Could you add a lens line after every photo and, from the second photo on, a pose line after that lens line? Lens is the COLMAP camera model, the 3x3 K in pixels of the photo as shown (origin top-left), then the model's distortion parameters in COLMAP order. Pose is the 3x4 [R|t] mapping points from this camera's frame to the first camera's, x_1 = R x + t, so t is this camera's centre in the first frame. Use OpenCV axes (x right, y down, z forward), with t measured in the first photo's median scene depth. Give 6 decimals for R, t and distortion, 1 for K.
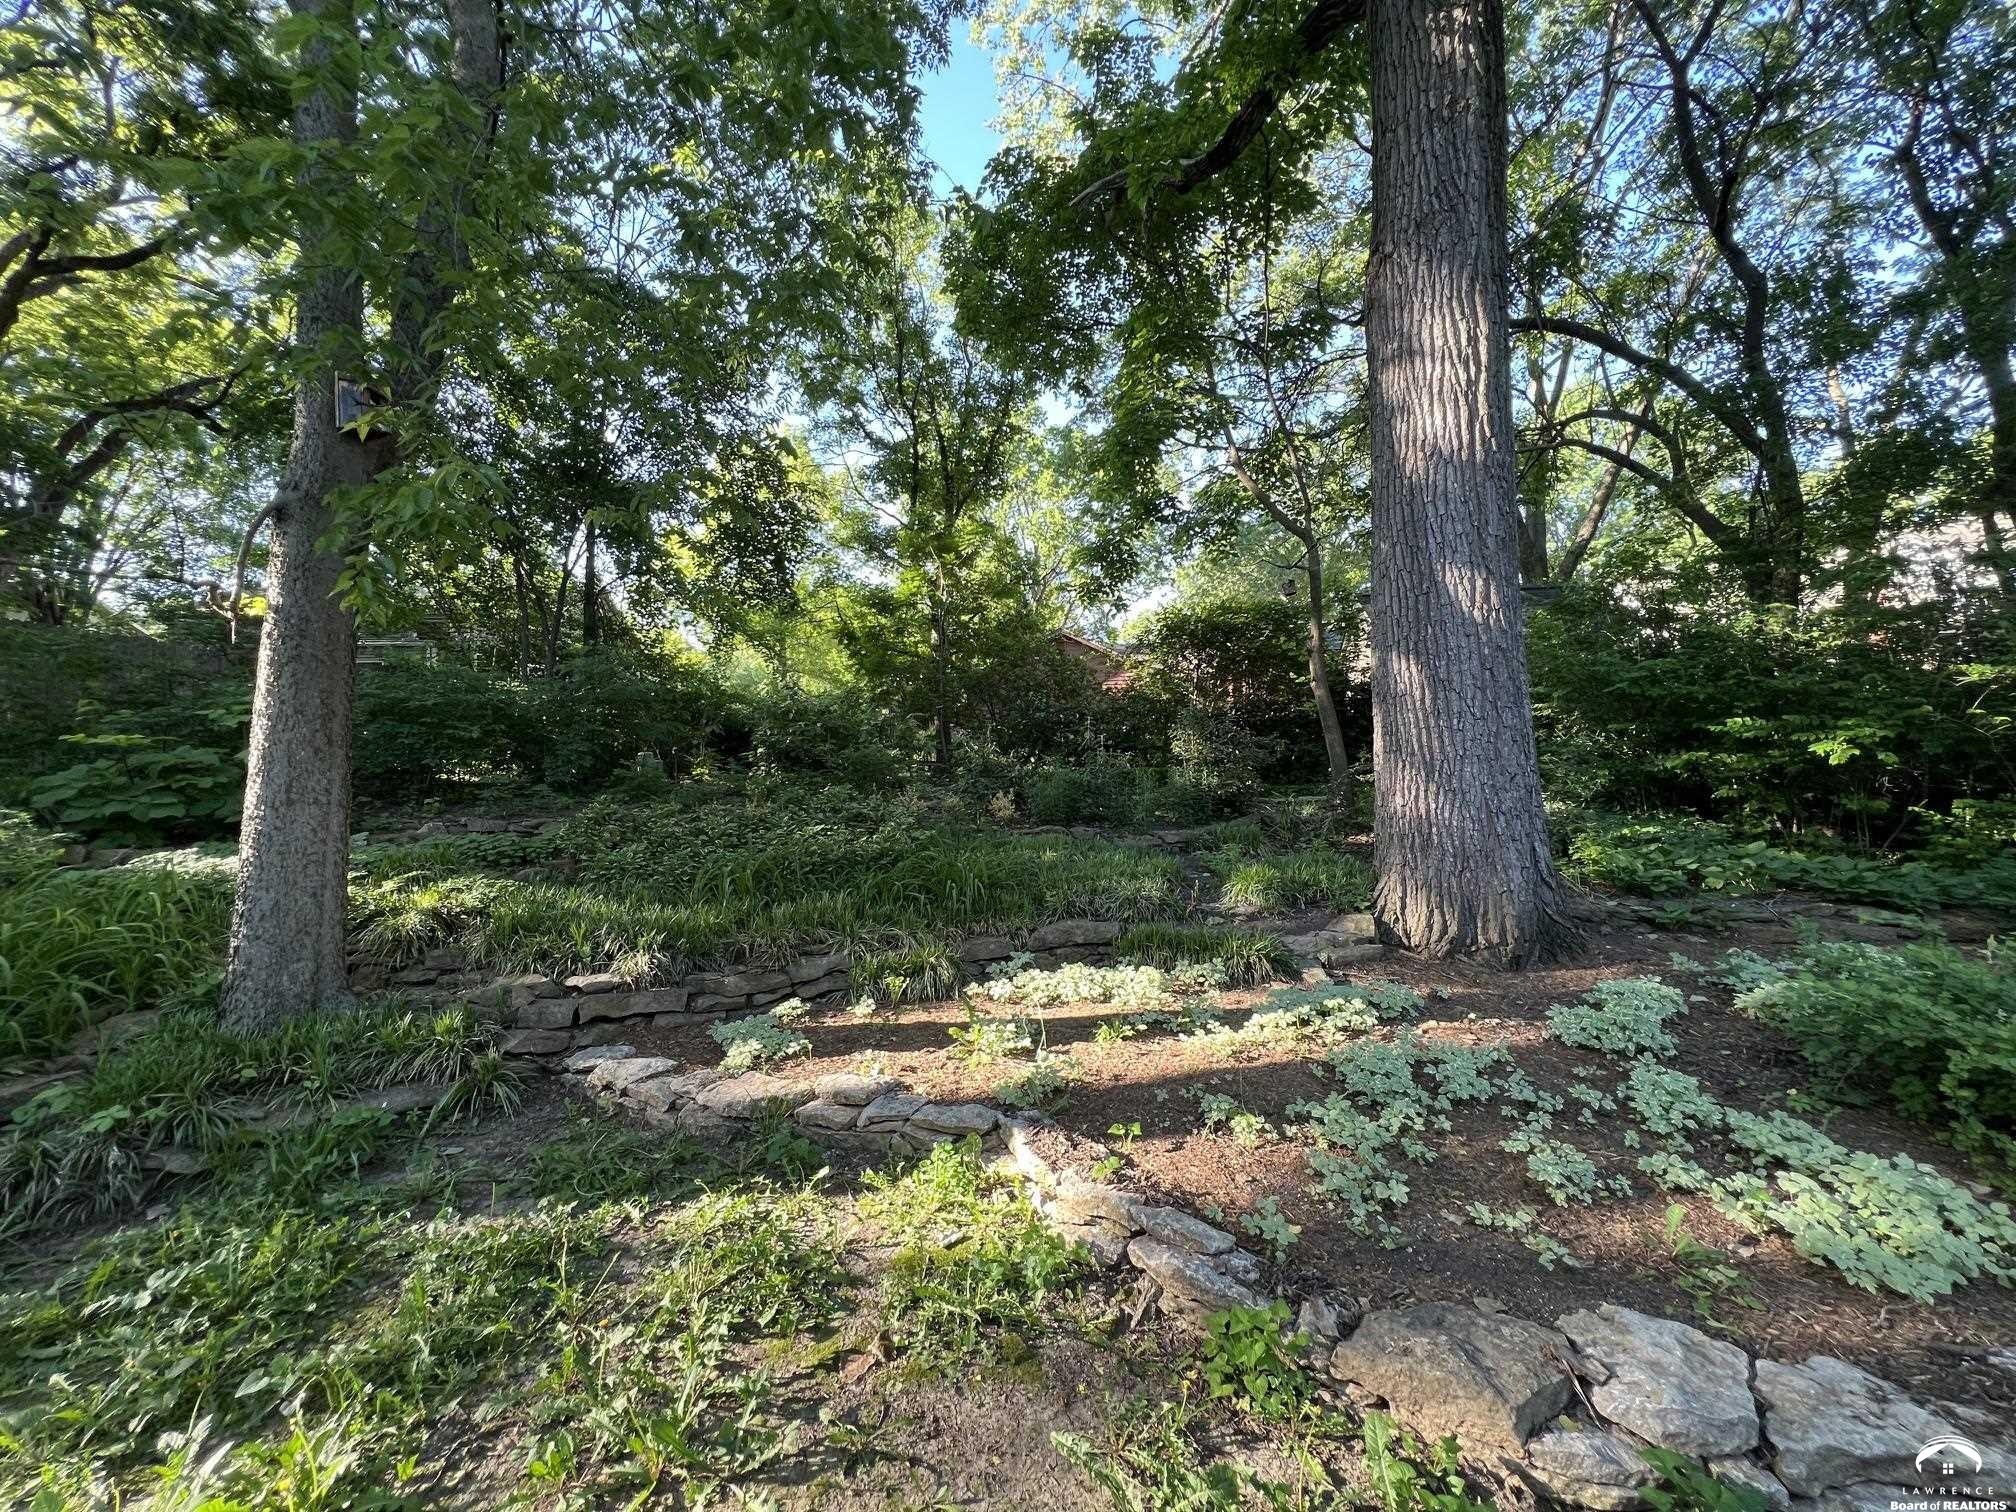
lens RADIAL K [[1111.2, 0, 991.3], [0, 1111.2, 750.1], [0, 0, 1]] dist [0.002574, 0.001474]
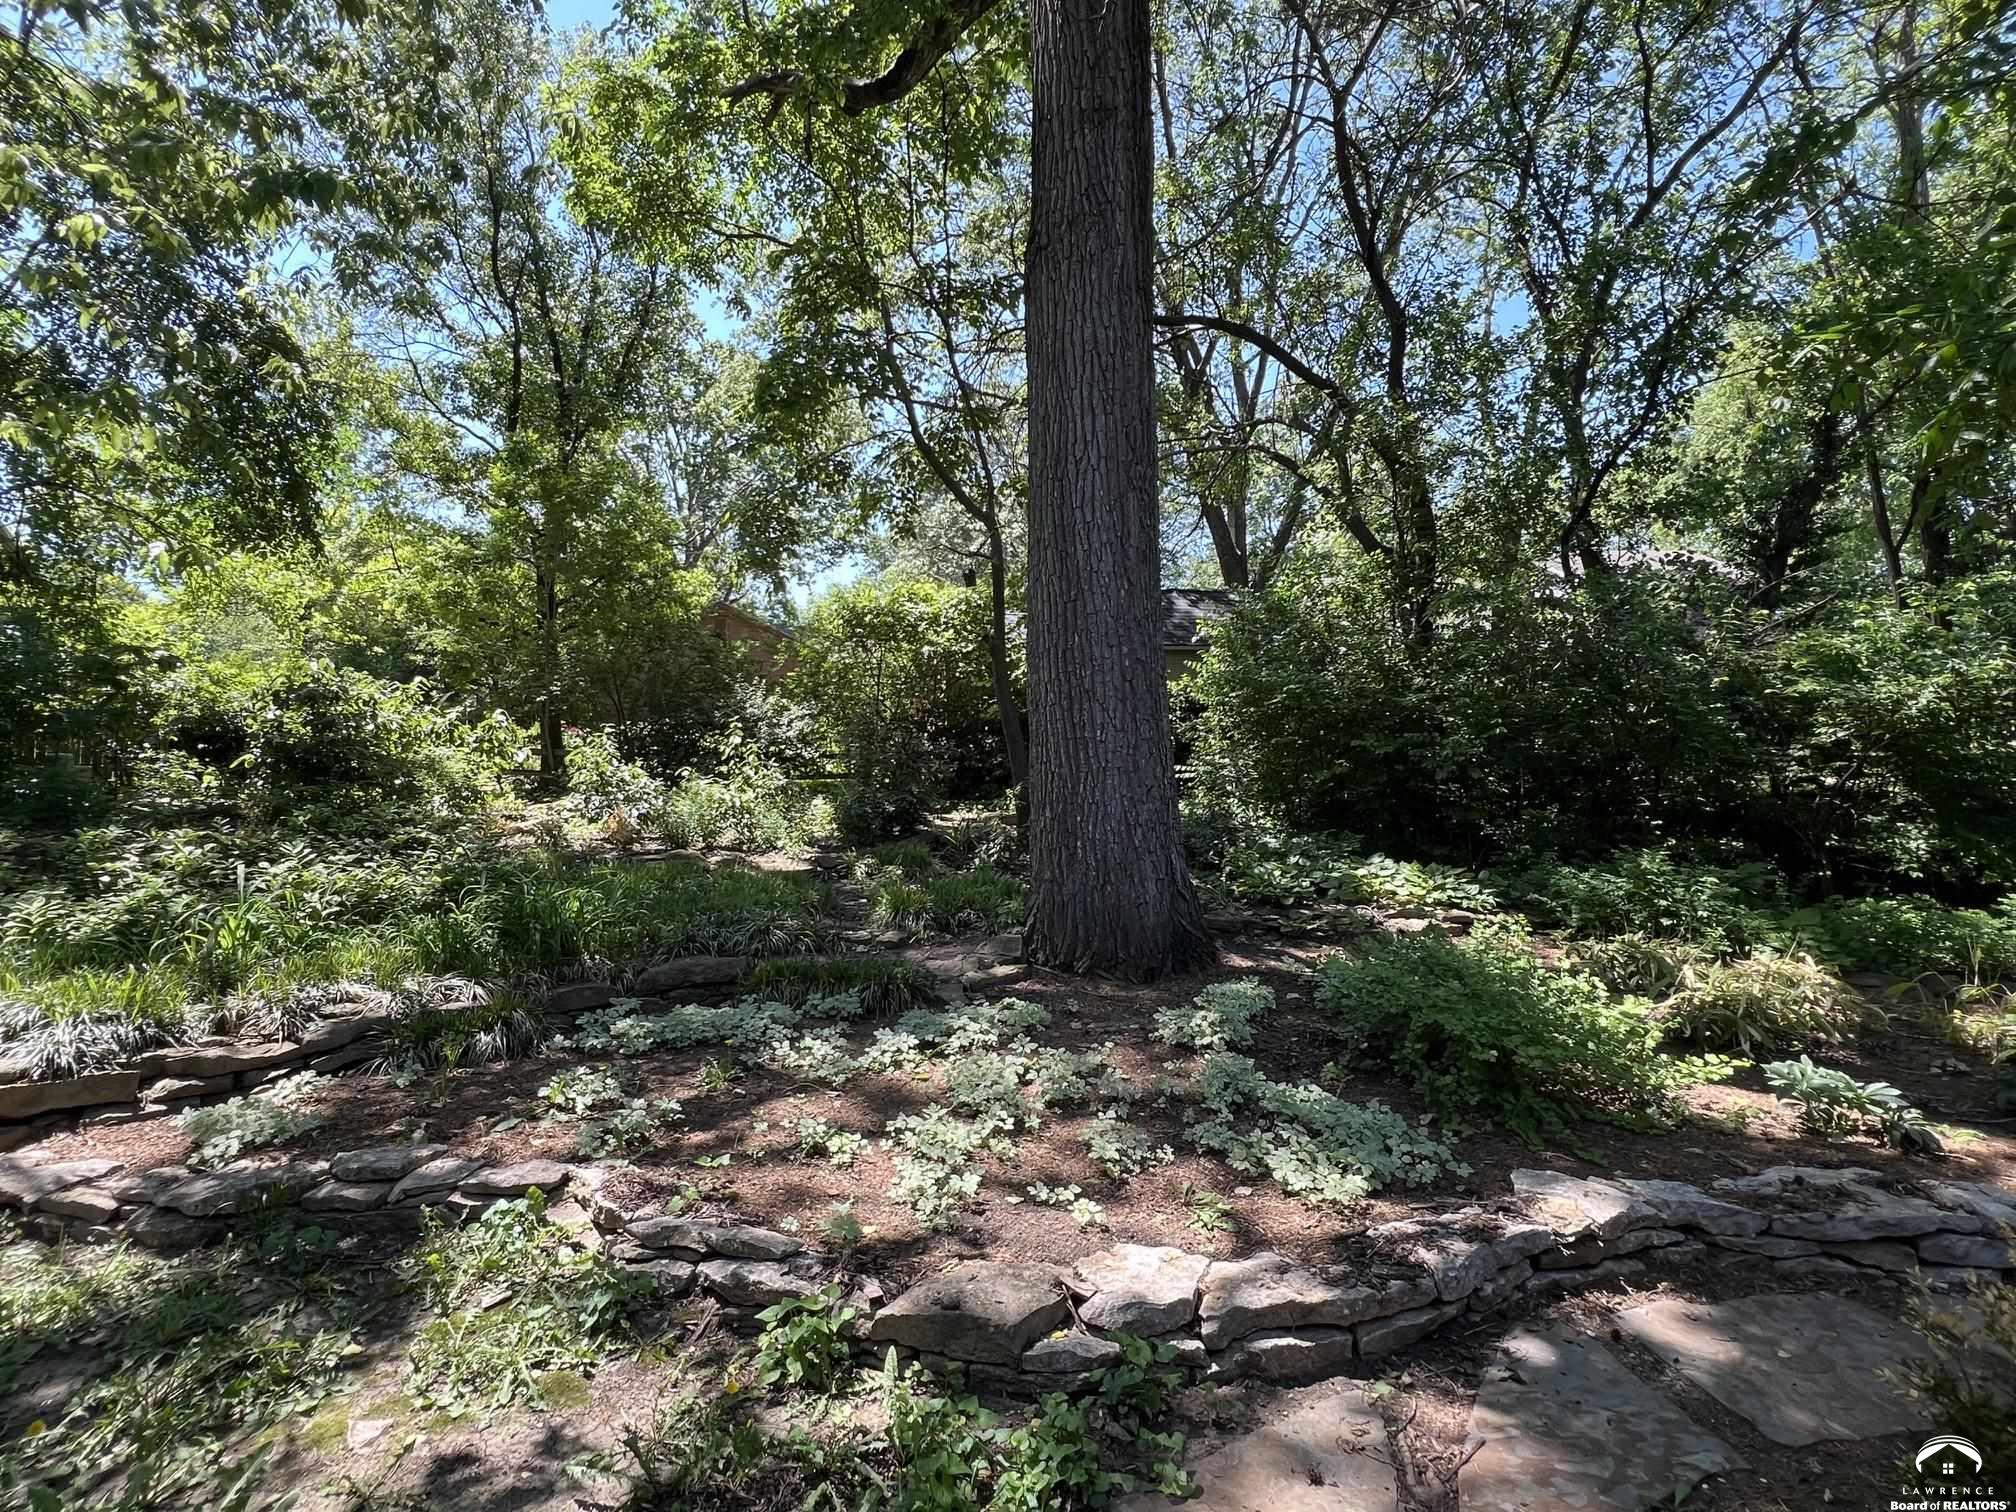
lens RADIAL K [[1111.2, 0, 991.3], [0, 1111.2, 750.1], [0, 0, 1]] dist [0.002574, 0.001474]
pose [[0.929103, 0.016526, 0.369452, -0.043095], [-0.015855, 0.999863, -0.004852, -0.005653], [-0.369482, -0.001349, 0.929237, 0.186082]]
